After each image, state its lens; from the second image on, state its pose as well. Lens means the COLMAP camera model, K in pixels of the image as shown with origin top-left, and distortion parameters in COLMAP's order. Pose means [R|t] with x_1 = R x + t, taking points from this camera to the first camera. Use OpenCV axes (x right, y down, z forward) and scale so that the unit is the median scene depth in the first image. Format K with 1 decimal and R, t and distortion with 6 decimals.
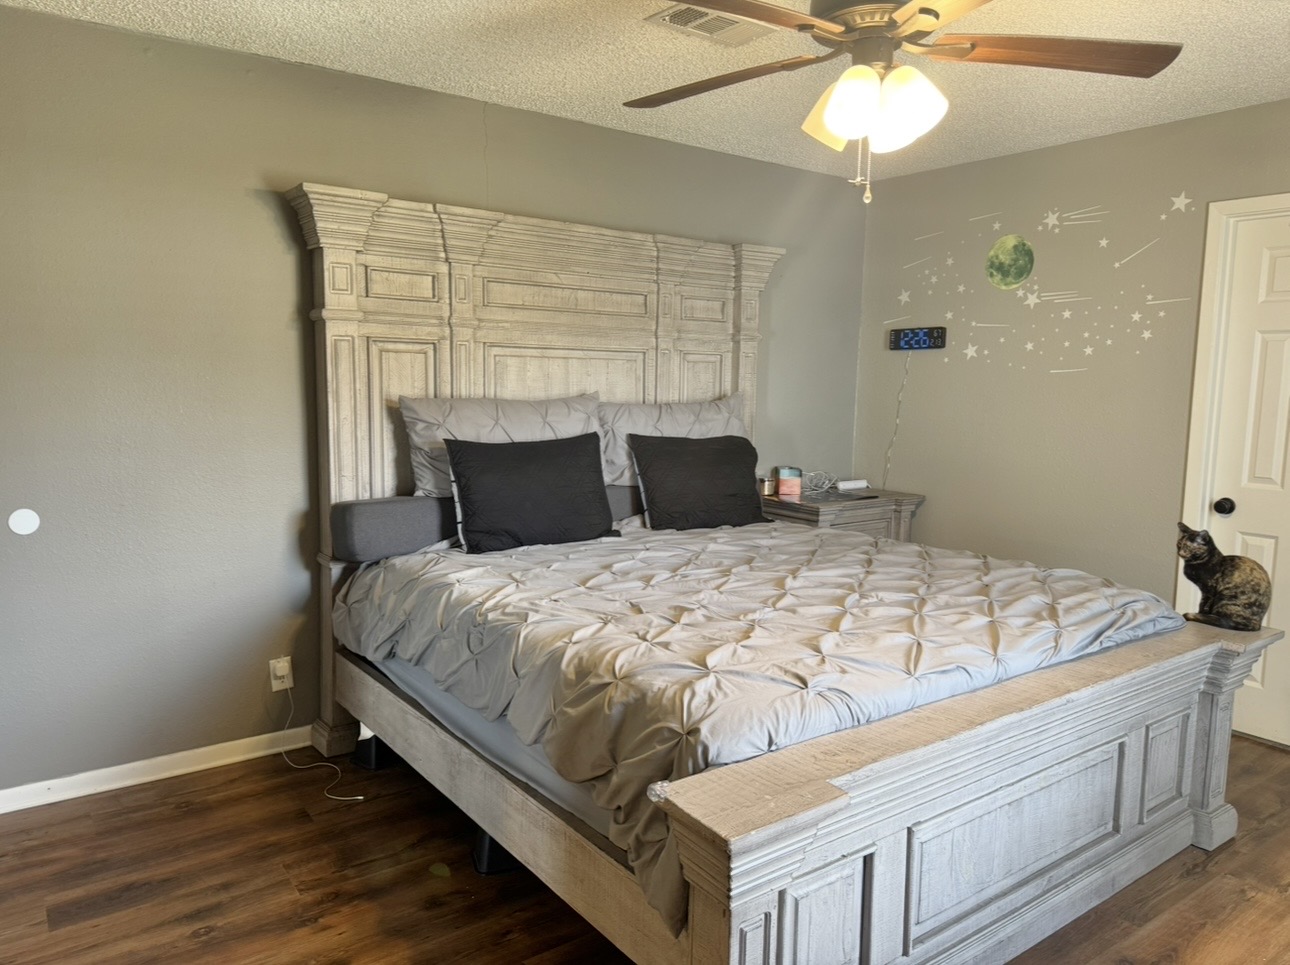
lens RADIAL K [[895.9, 0, 643.3], [0, 895.9, 489.0], [0, 0, 1]] dist [0.010992, -0.003581]
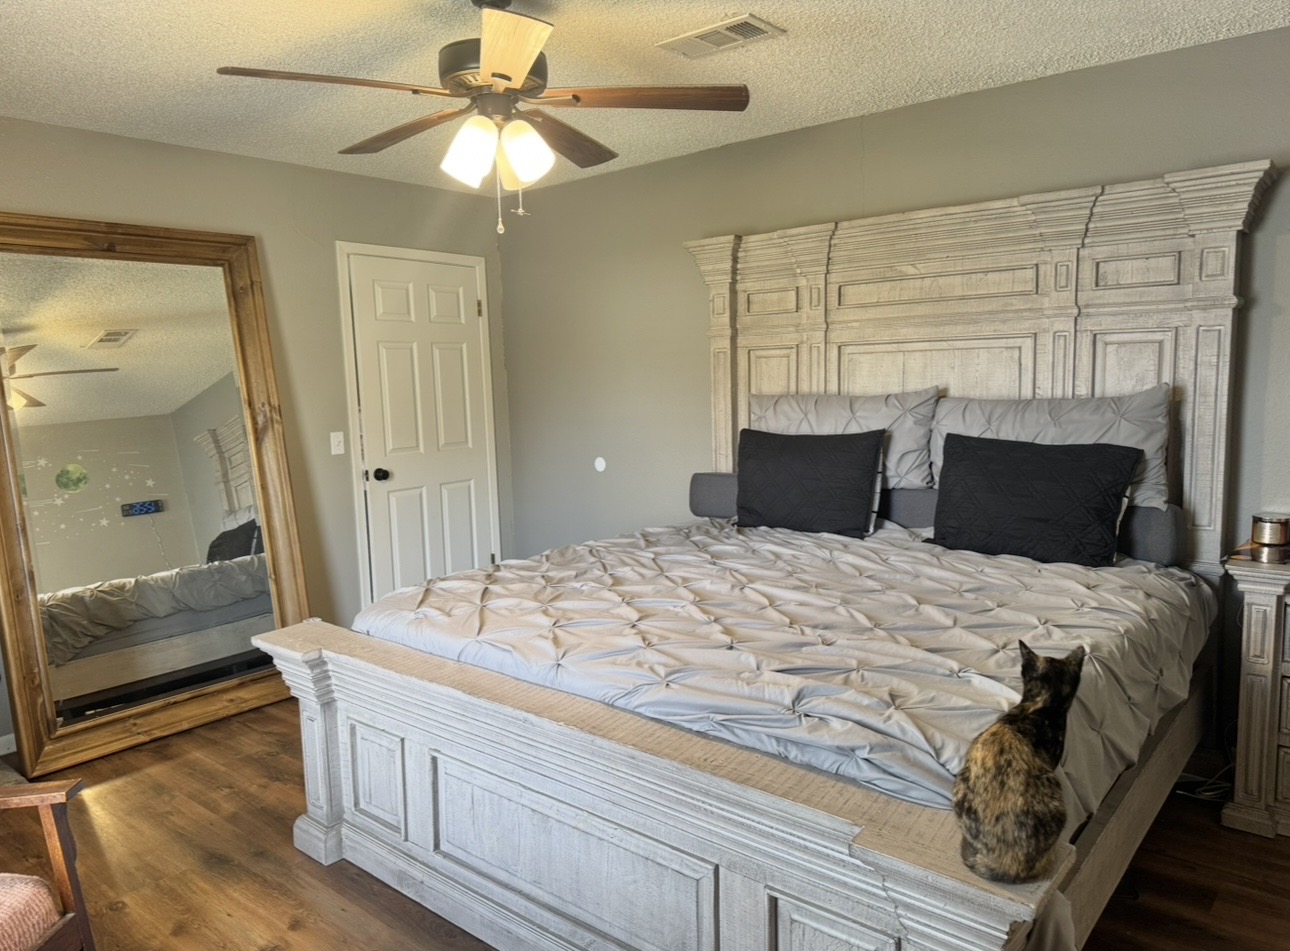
lens RADIAL K [[907.5, 0, 642.9], [0, 907.5, 476.8], [0, 0, 1]] dist [-0.048969, -0.005699]
pose [[0.215714, 0.079433, -0.973220, 0.815812], [-0.089795, 0.994076, 0.061232, -0.047282], [0.972319, 0.074182, 0.221568, 0.527222]]
